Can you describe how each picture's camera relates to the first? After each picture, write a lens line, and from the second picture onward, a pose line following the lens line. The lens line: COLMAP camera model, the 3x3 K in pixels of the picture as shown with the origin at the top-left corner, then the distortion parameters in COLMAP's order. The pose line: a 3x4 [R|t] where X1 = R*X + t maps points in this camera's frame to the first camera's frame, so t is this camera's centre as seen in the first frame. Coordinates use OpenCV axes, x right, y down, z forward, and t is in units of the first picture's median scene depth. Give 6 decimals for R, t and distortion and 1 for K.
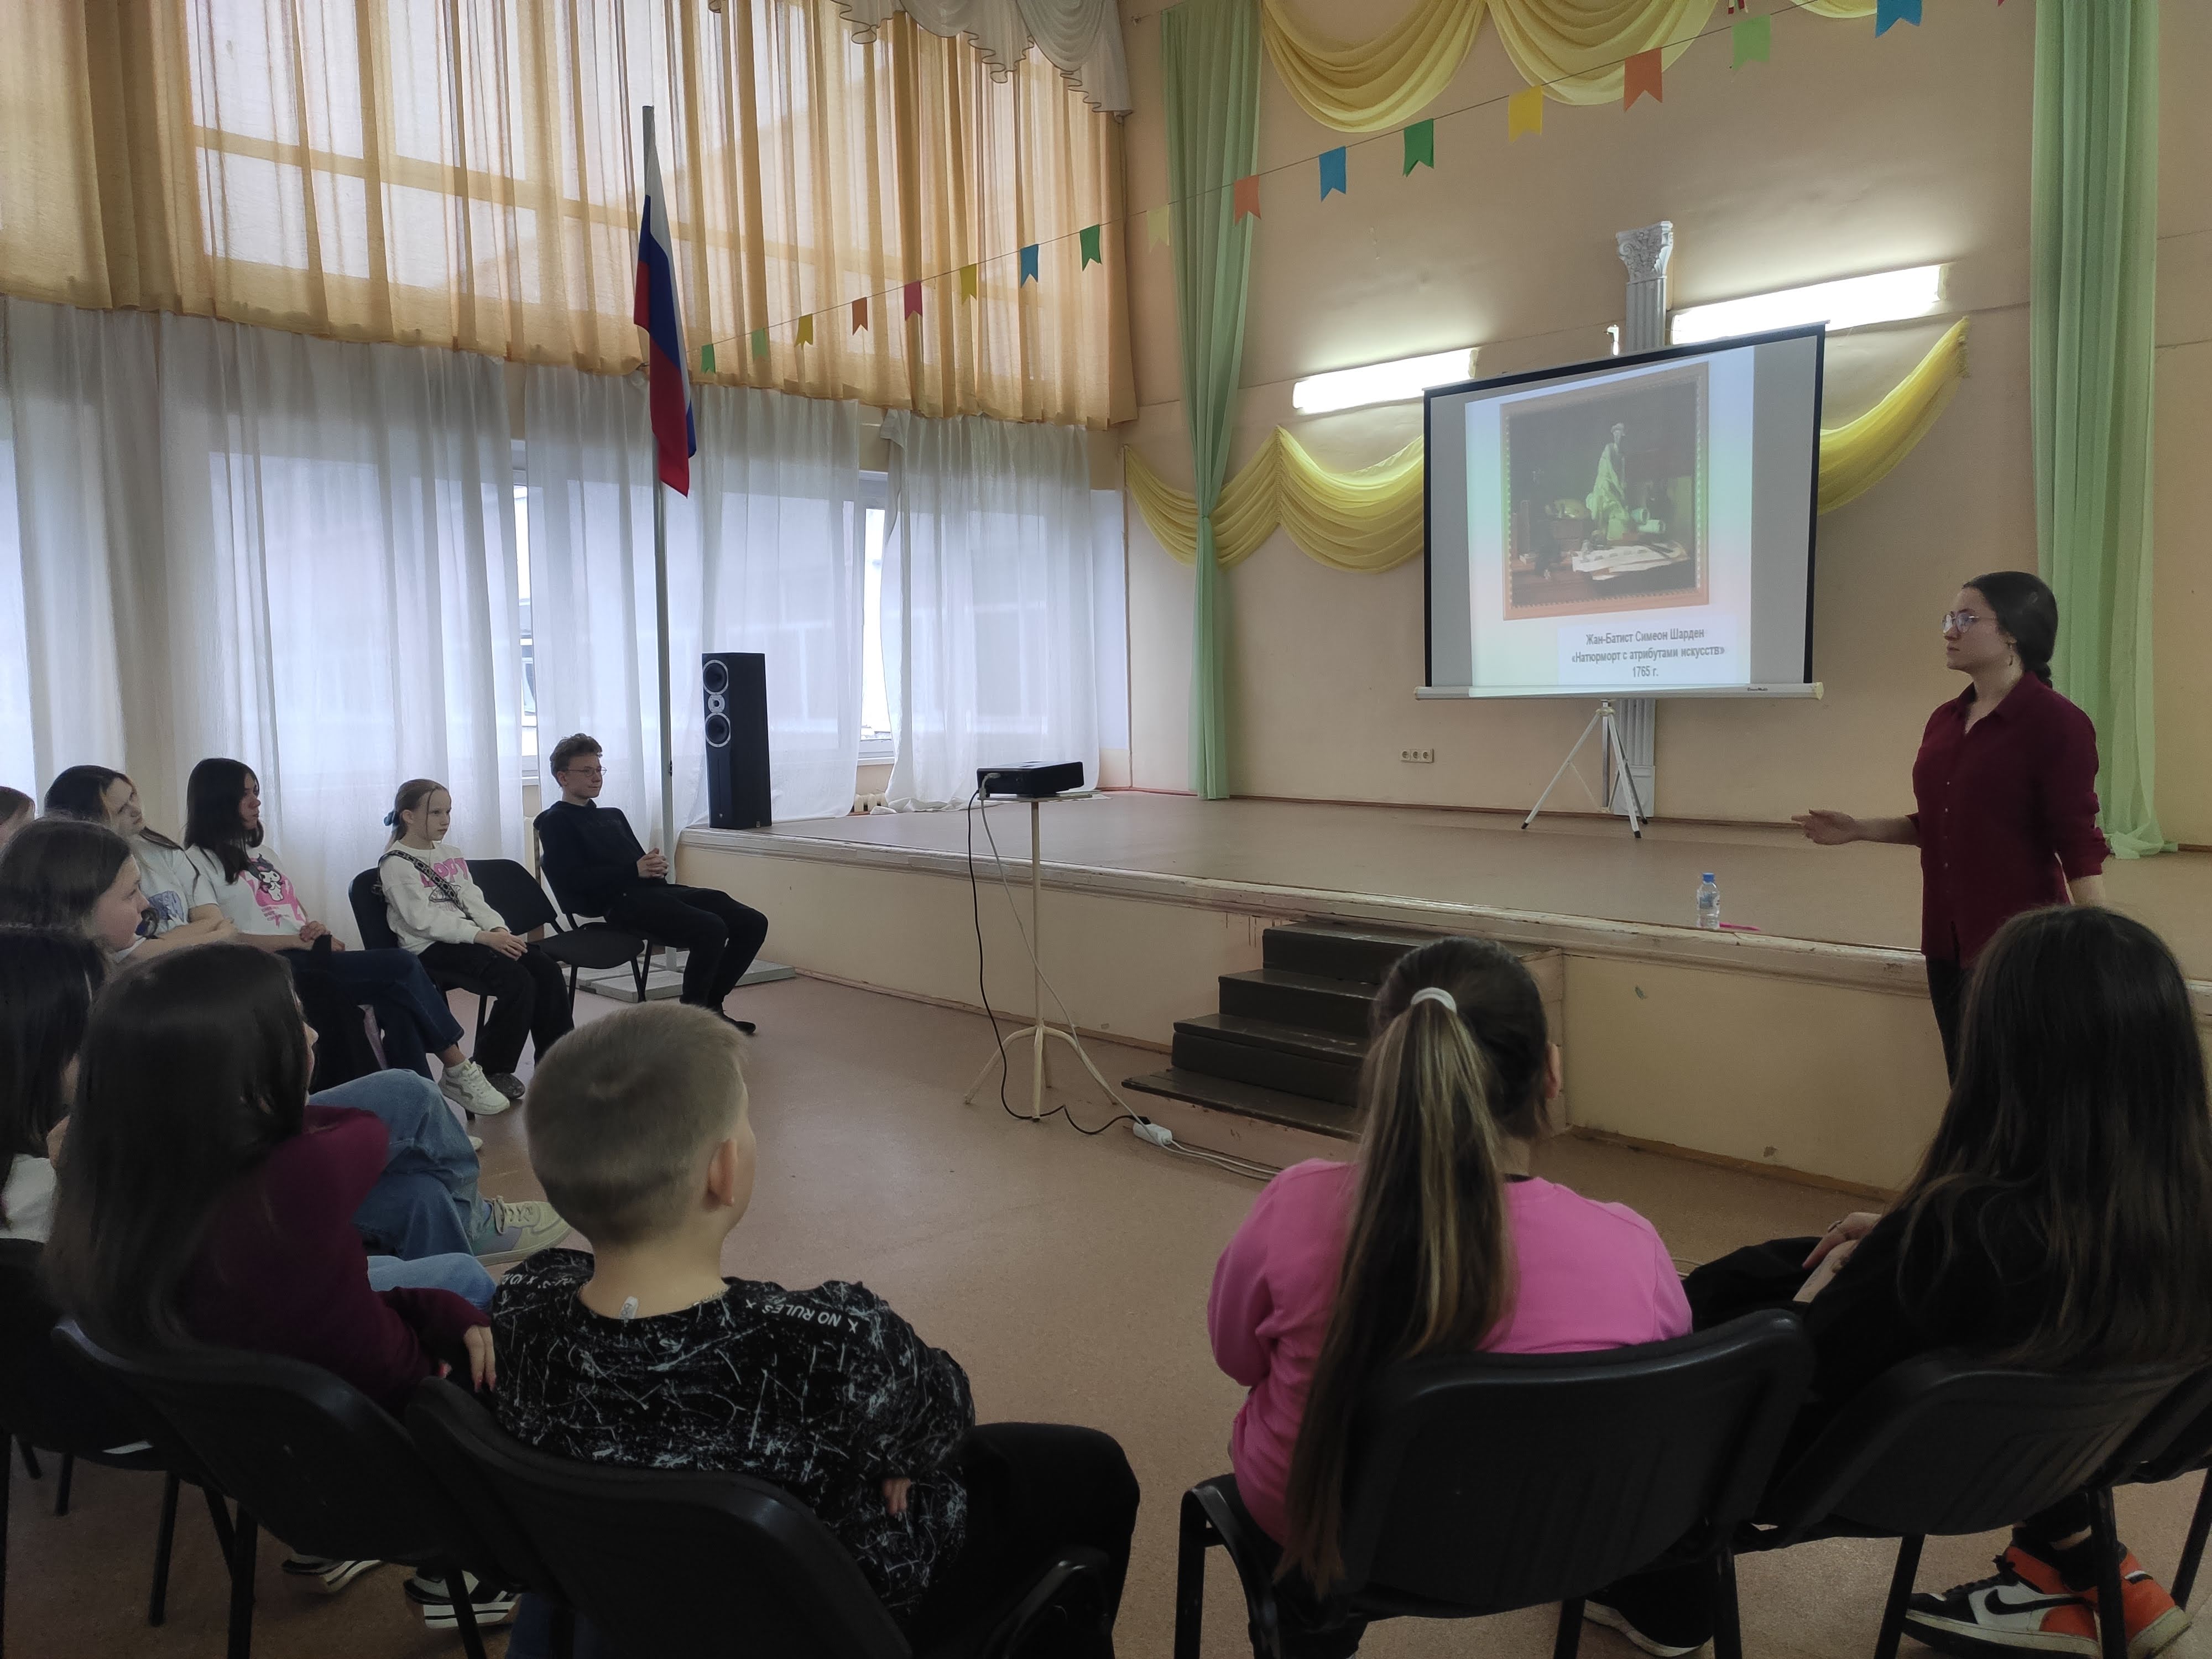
lens RADIAL K [[1653.9, 0, 1103.6], [0, 1653.9, 820.1], [0, 0, 1]] dist [0.079540, -0.109268]
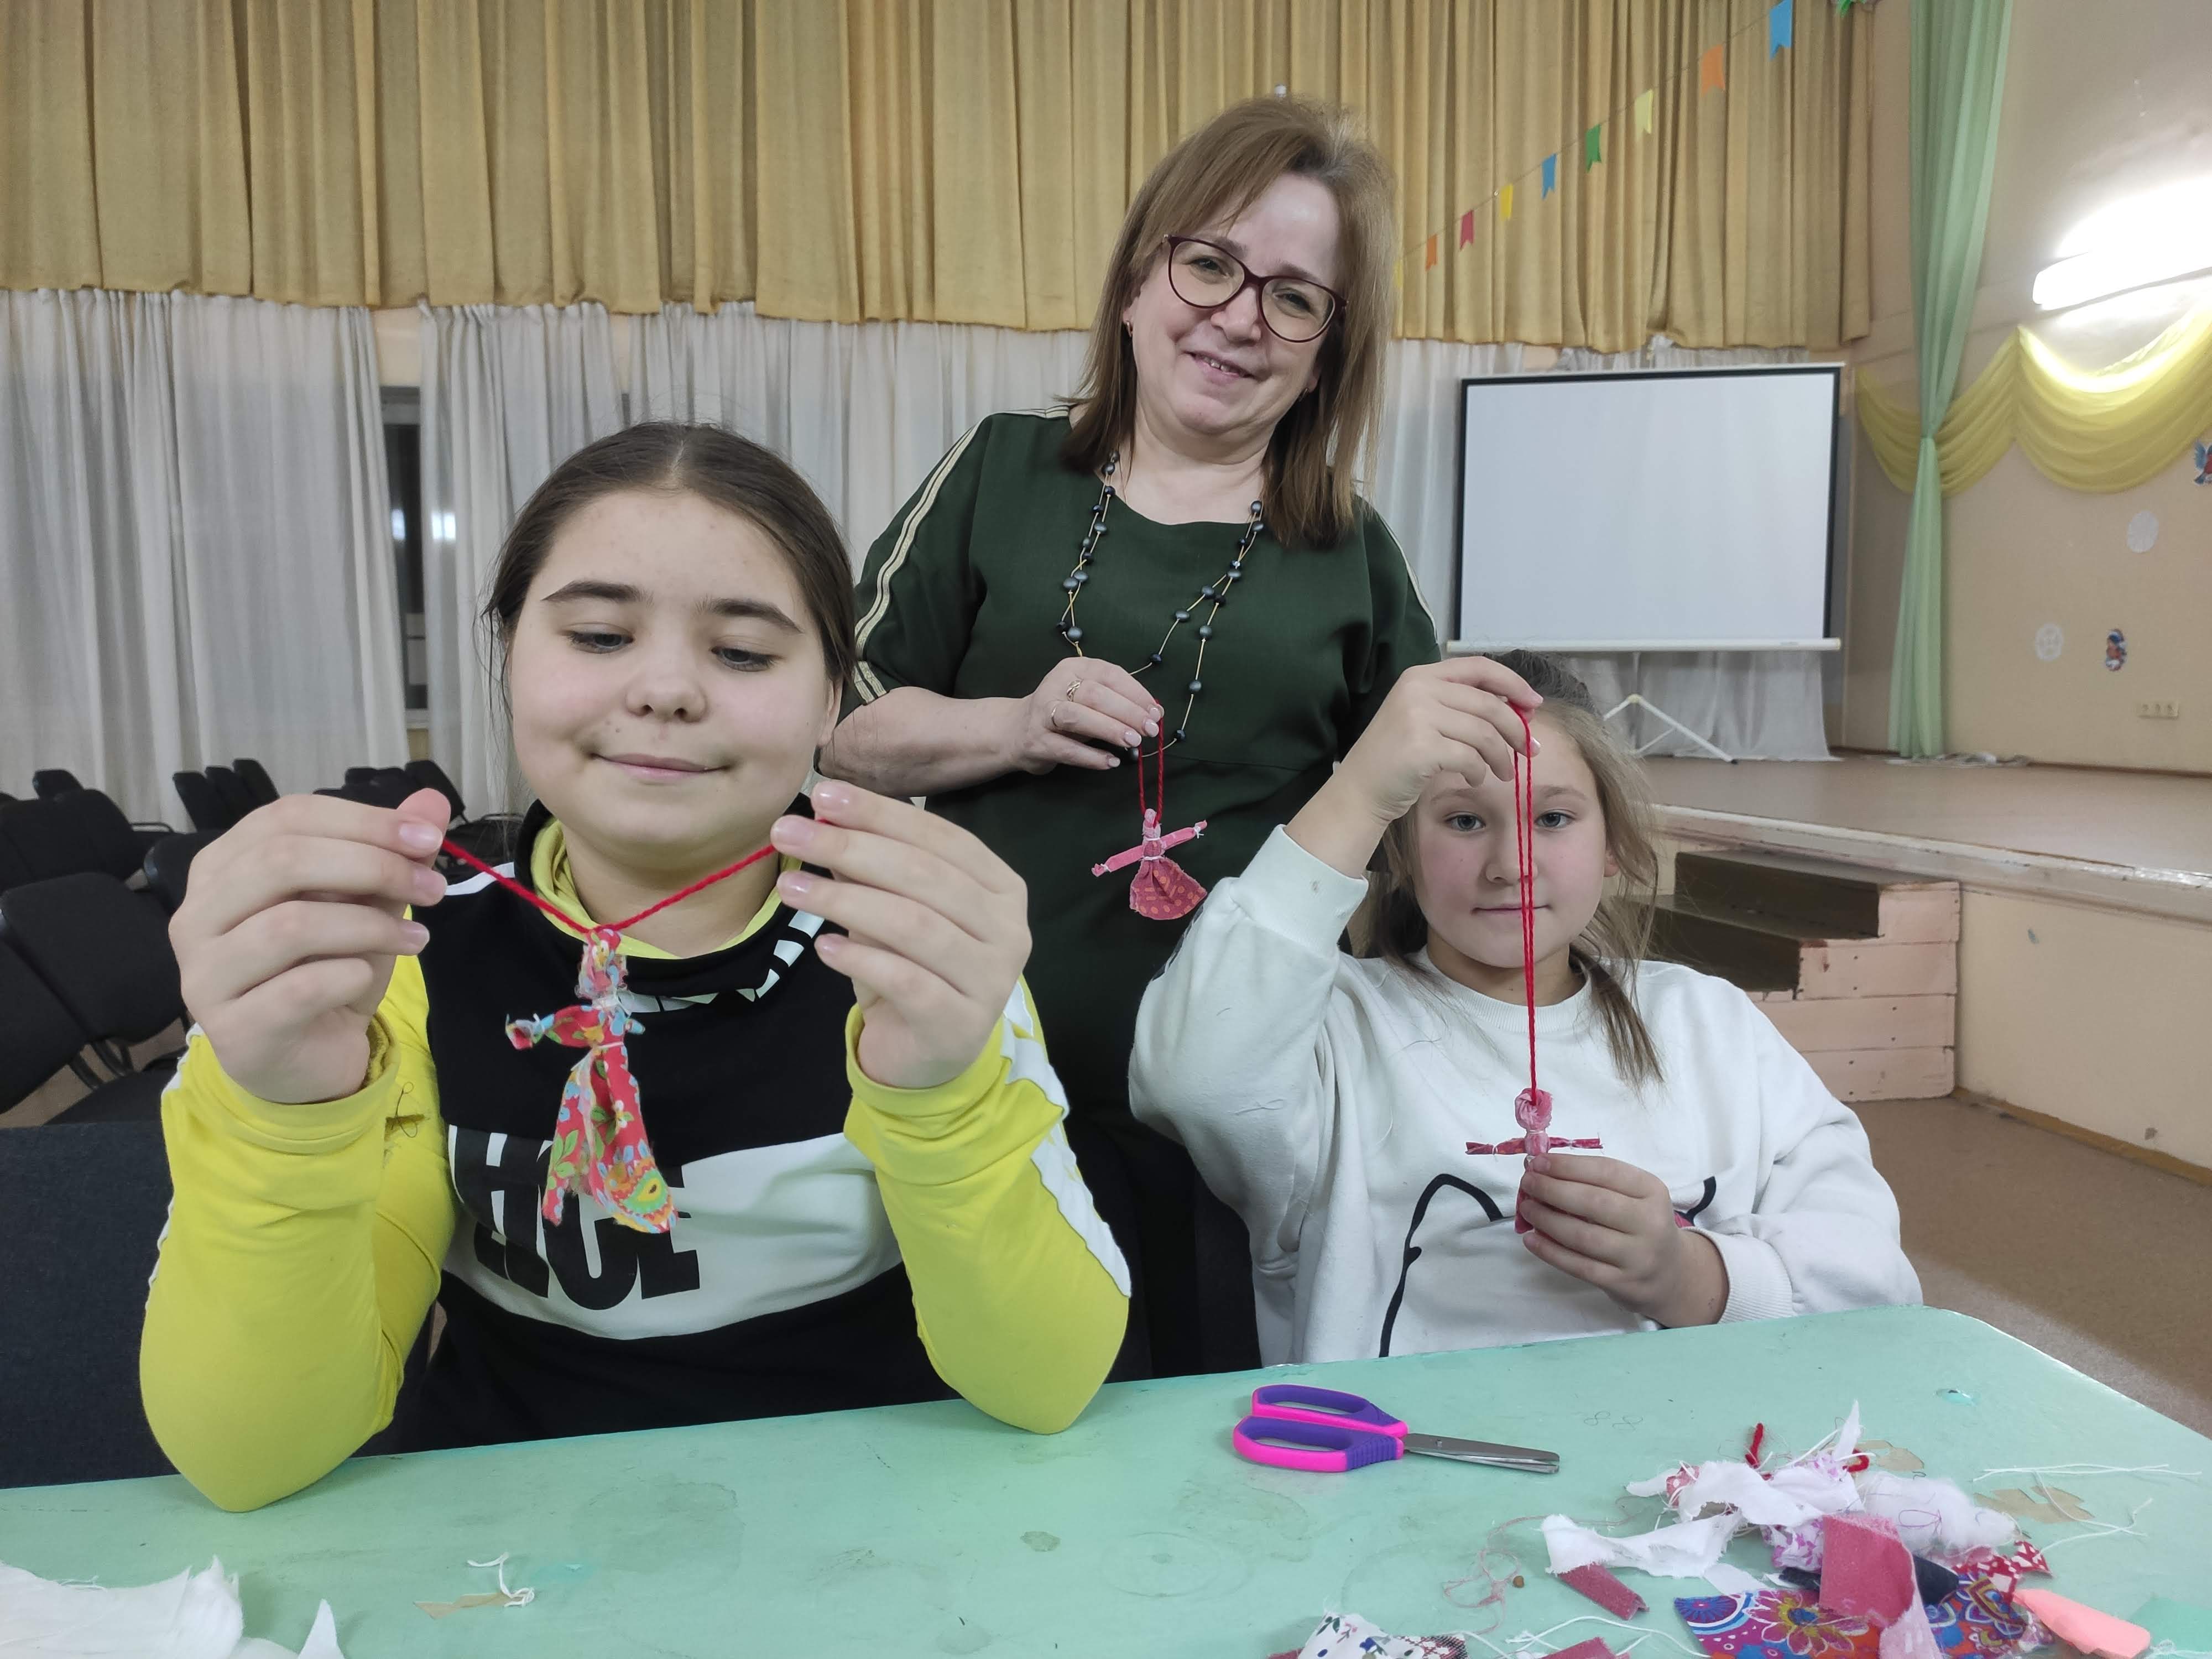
lens RADIAL K [[1653.9, 0, 1103.6], [0, 1653.9, 820.1], [0, 0, 1]] dist [0.079540, -0.109268]
pose [[0.859299, 0.050197, -0.509004, 0.185817], [-0.045052, 0.998733, 0.022437, 0.025149], [0.509485, 0.003652, 0.860472, 0.016570]]
